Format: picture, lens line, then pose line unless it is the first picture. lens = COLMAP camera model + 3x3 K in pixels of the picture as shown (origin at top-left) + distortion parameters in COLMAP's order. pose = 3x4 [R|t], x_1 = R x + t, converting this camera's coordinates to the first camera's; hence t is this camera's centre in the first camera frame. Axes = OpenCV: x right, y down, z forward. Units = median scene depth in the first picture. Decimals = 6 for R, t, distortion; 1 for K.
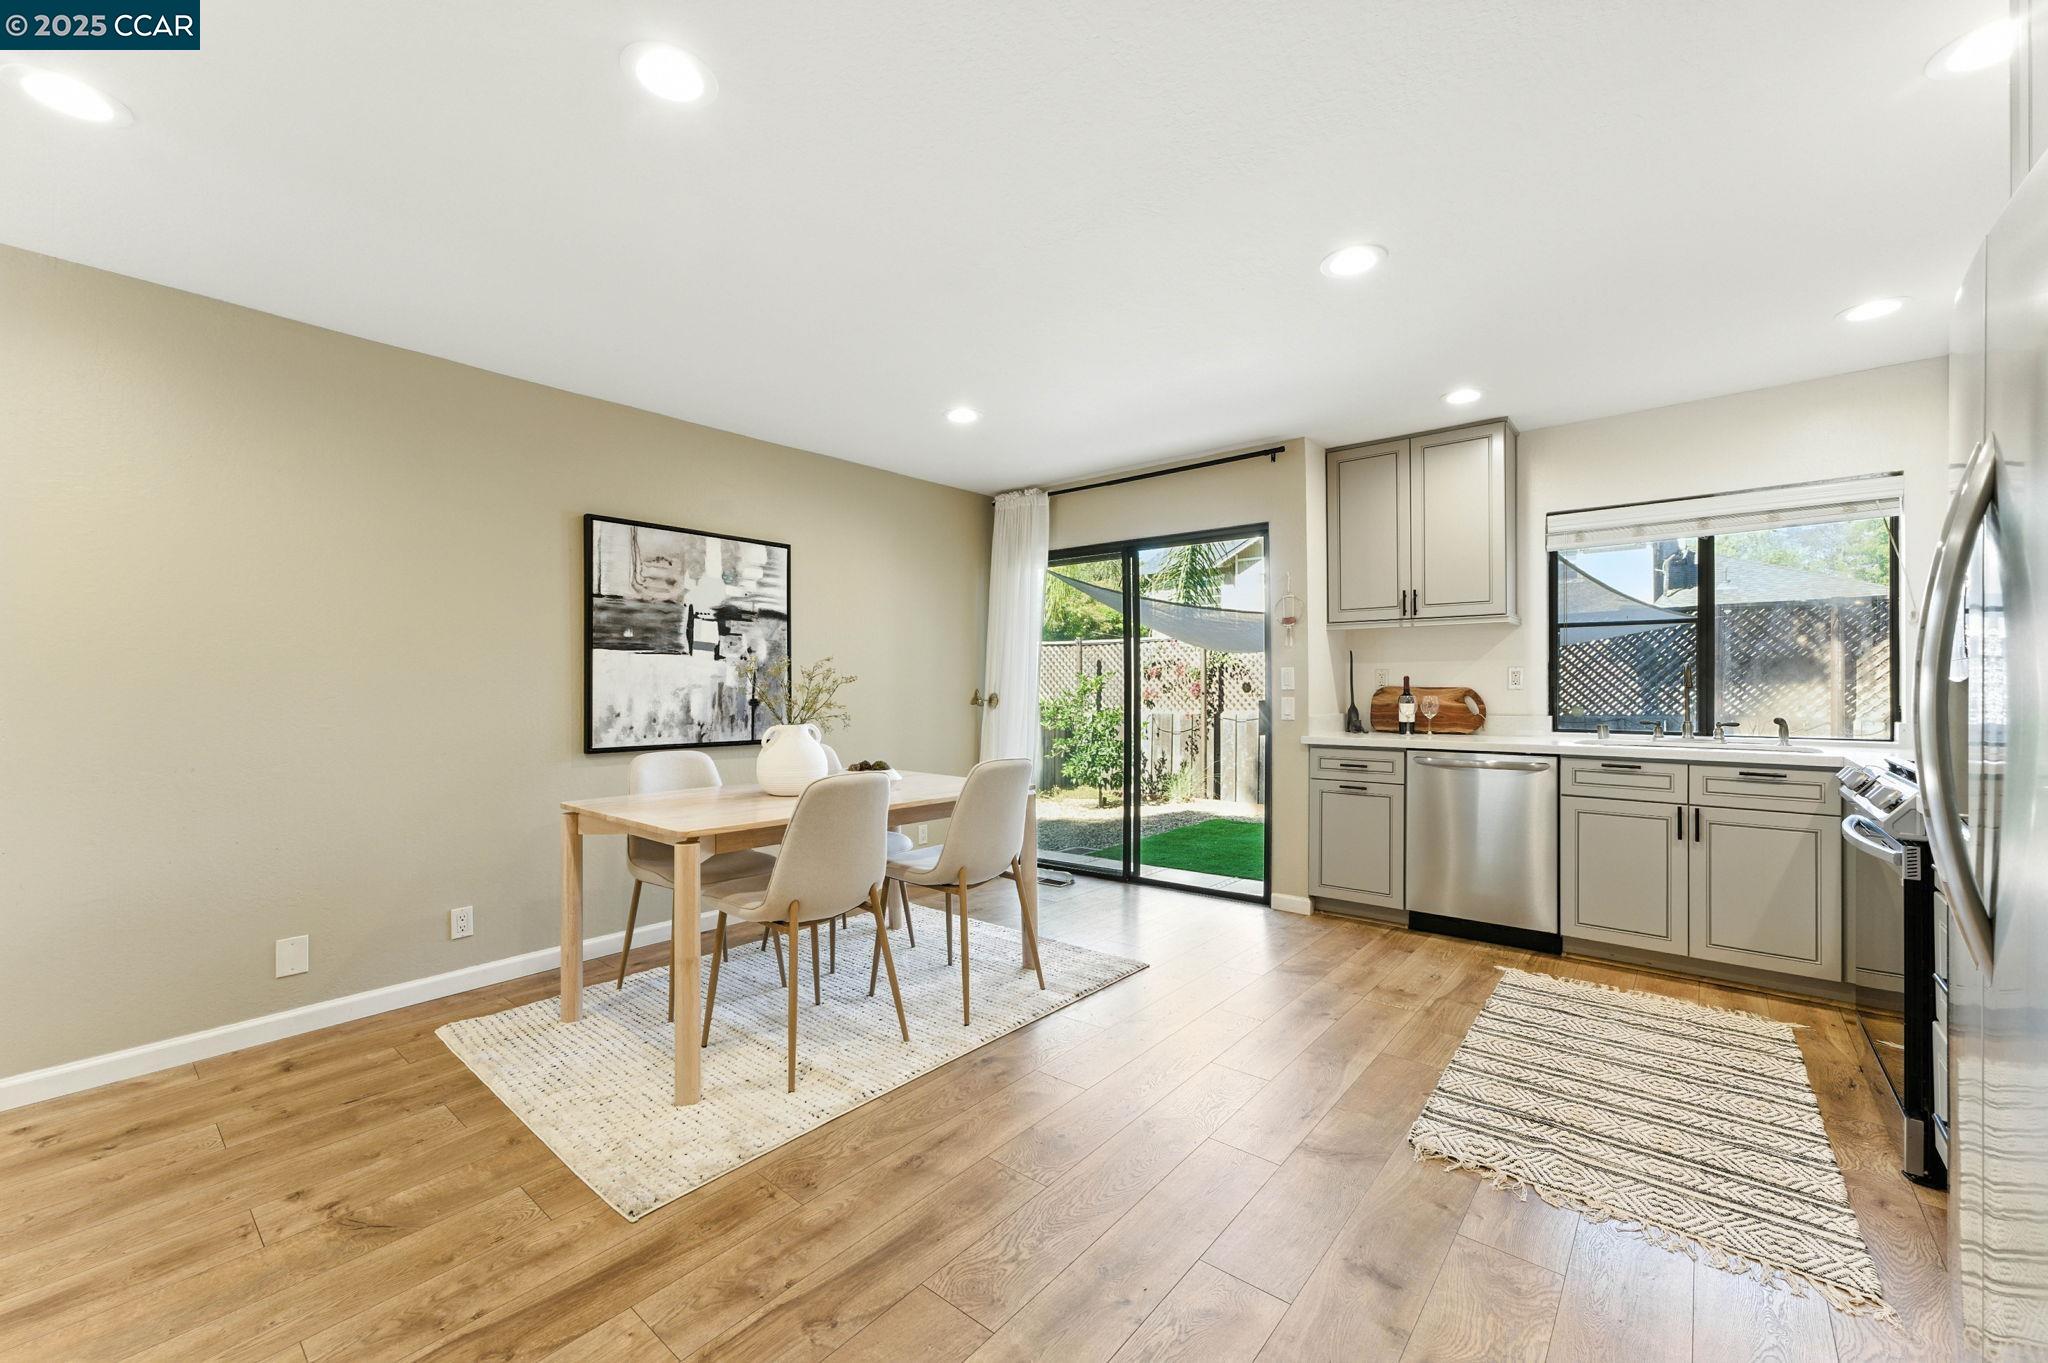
lens RADIAL K [[830.6, 0, 1026.4], [0, 830.6, 689.2], [0, 0, 1]] dist [-0.000601, -0.000475]
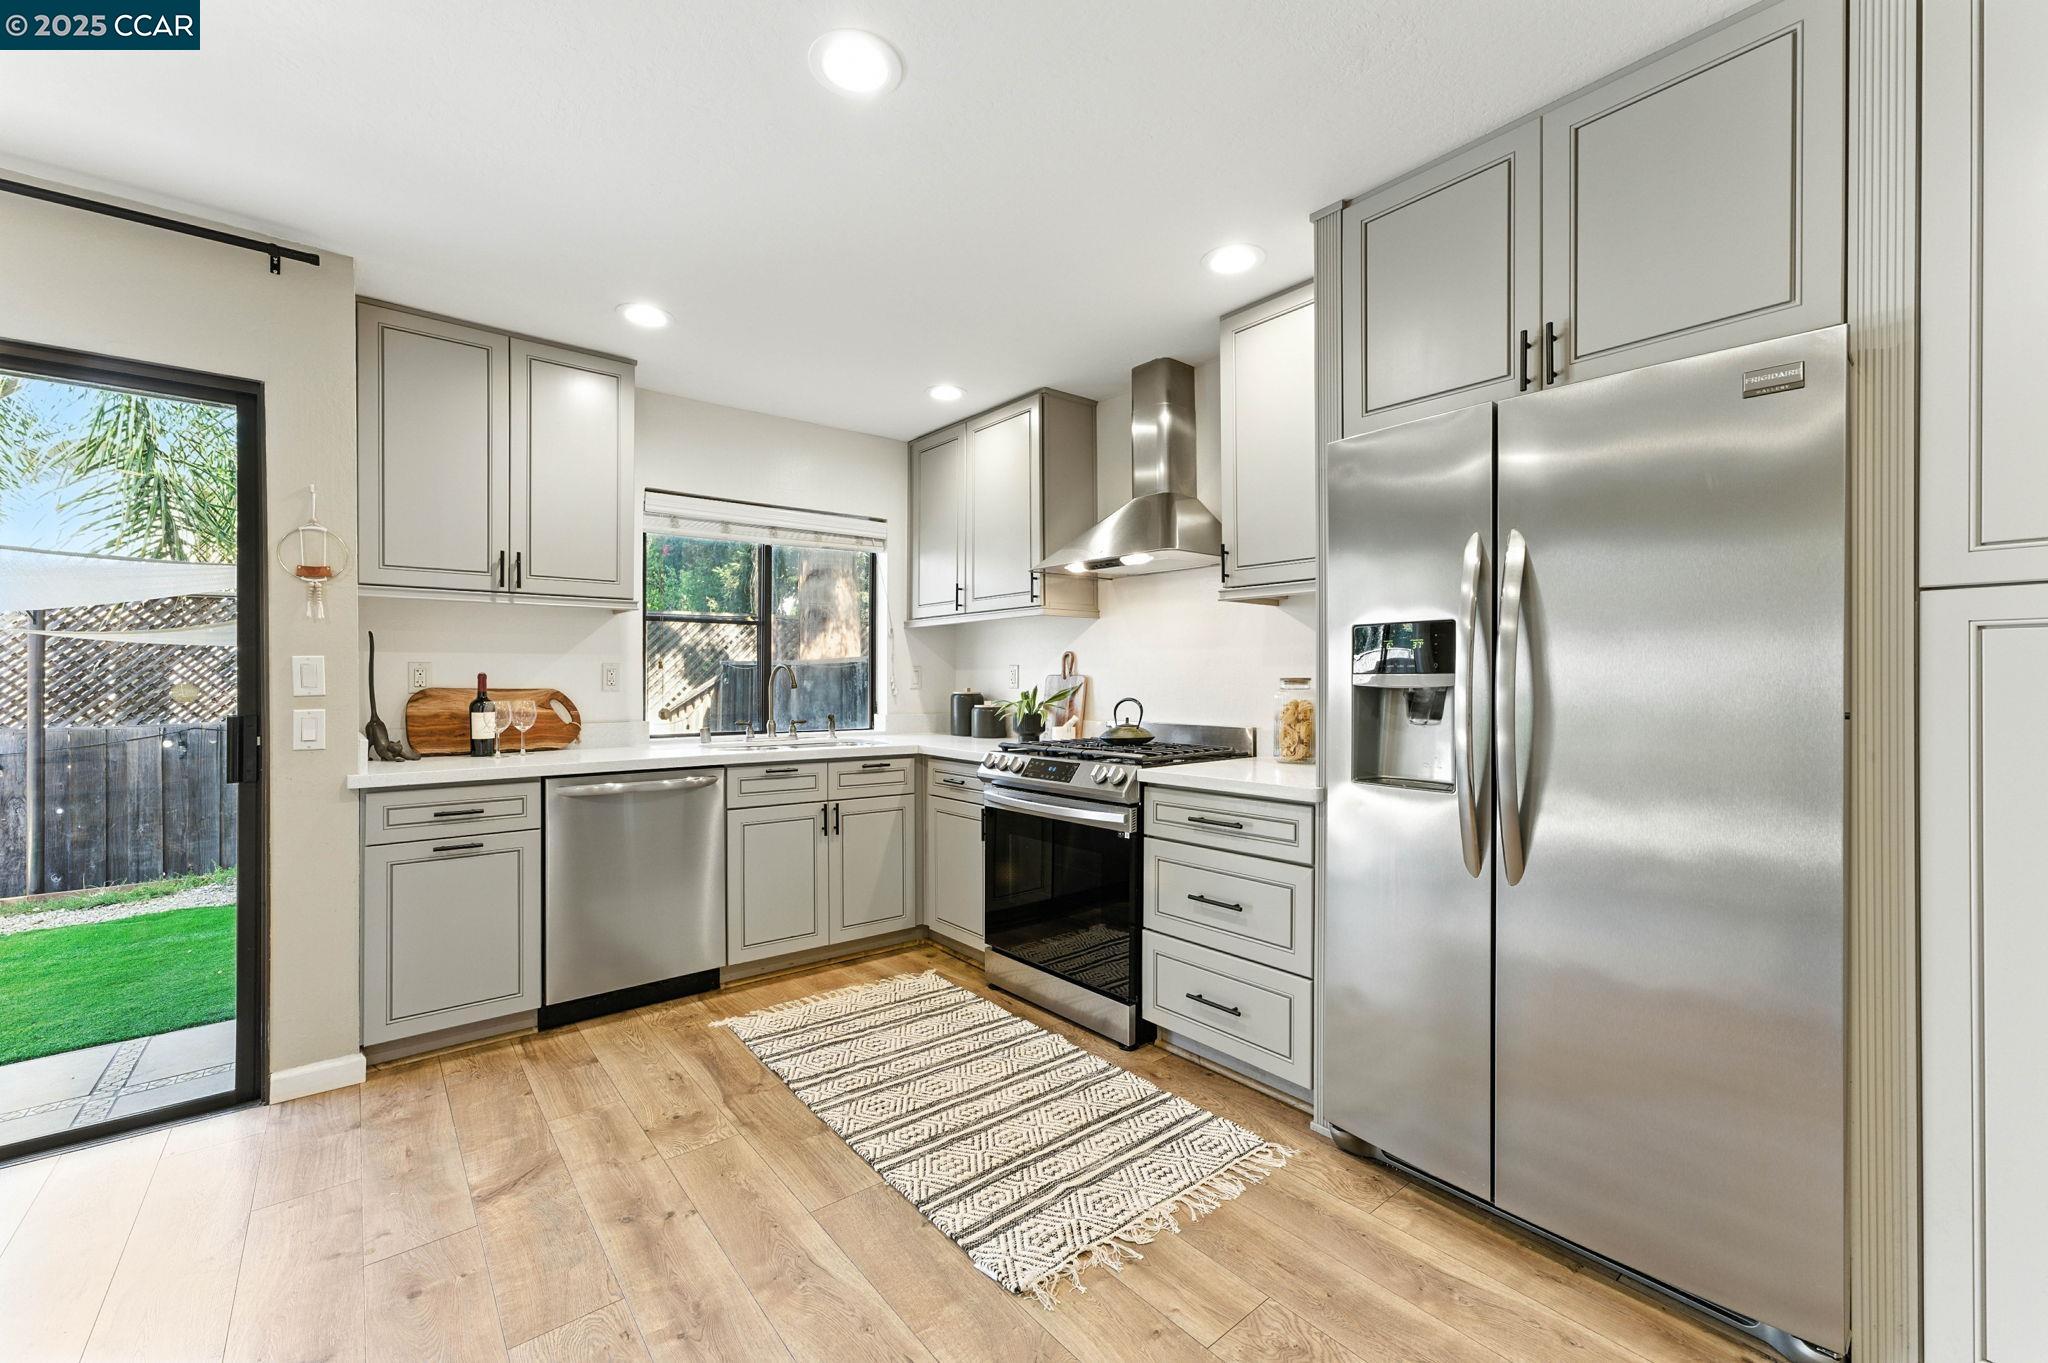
lens RADIAL K [[828.7, 0, 1014.1], [0, 828.7, 684.2], [0, 0, 1]] dist [0.016315, 0.000038]
pose [[0.198360, -0.000423, 0.980129, -0.160813], [0.003897, 0.999992, -0.000357, -0.005226], [-0.980121, 0.003891, 0.198360, 0.476668]]
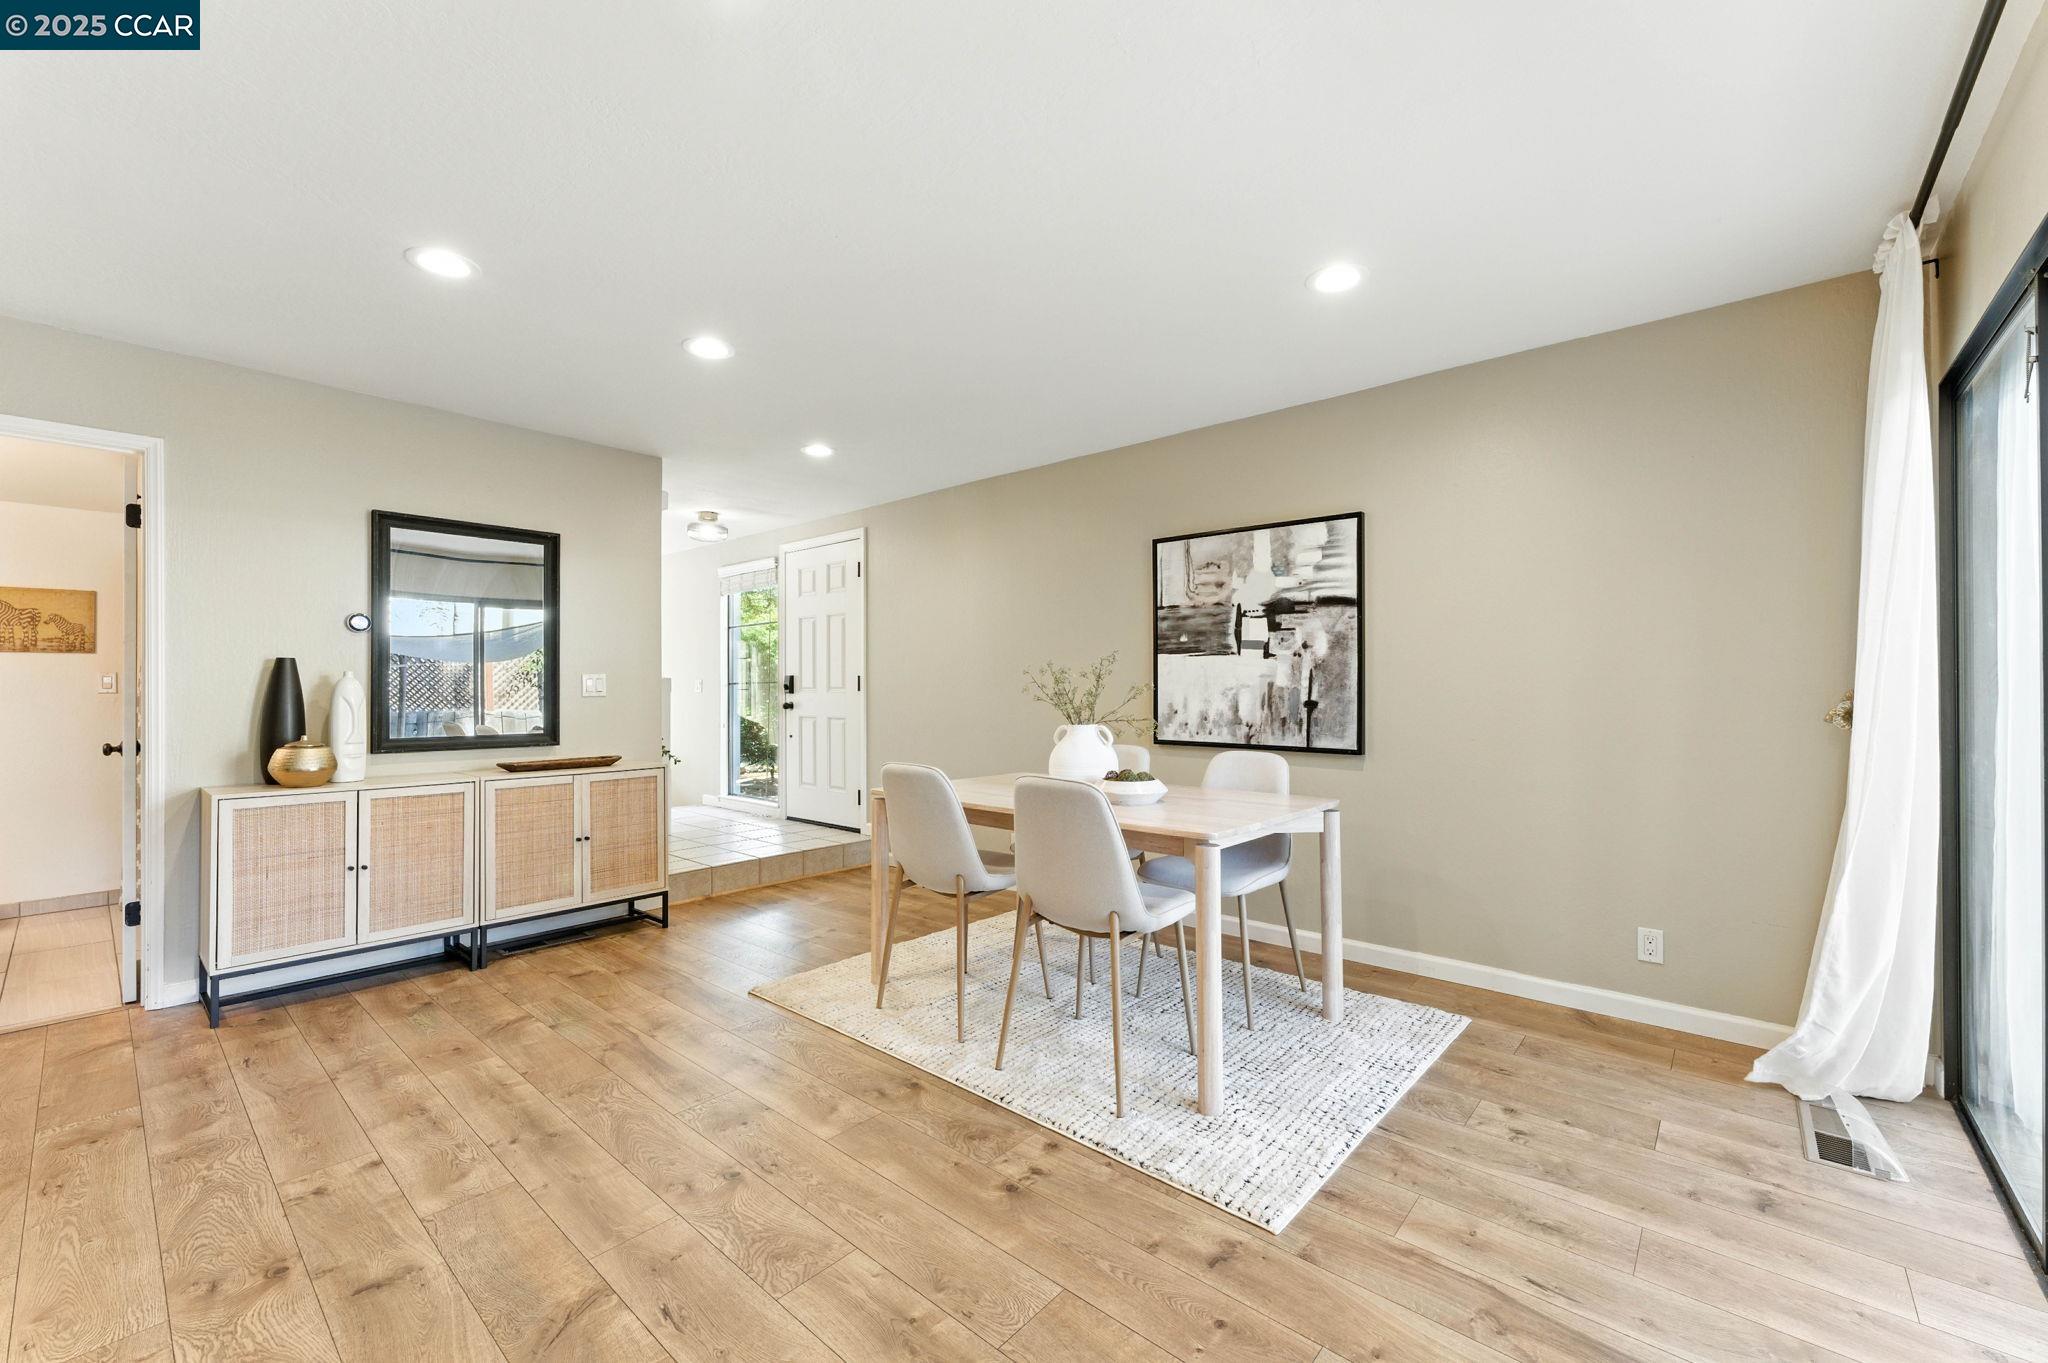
lens RADIAL K [[843.7, 0, 1018.8], [0, 843.7, 681.1], [0, 0, 1]] dist [0.013430, 0.000208]
pose [[-0.032126, -0.004529, -0.999474, 0.618090], [-0.001687, 0.999989, -0.004477, -0.004663], [0.999482, 0.001542, -0.032133, 0.777580]]
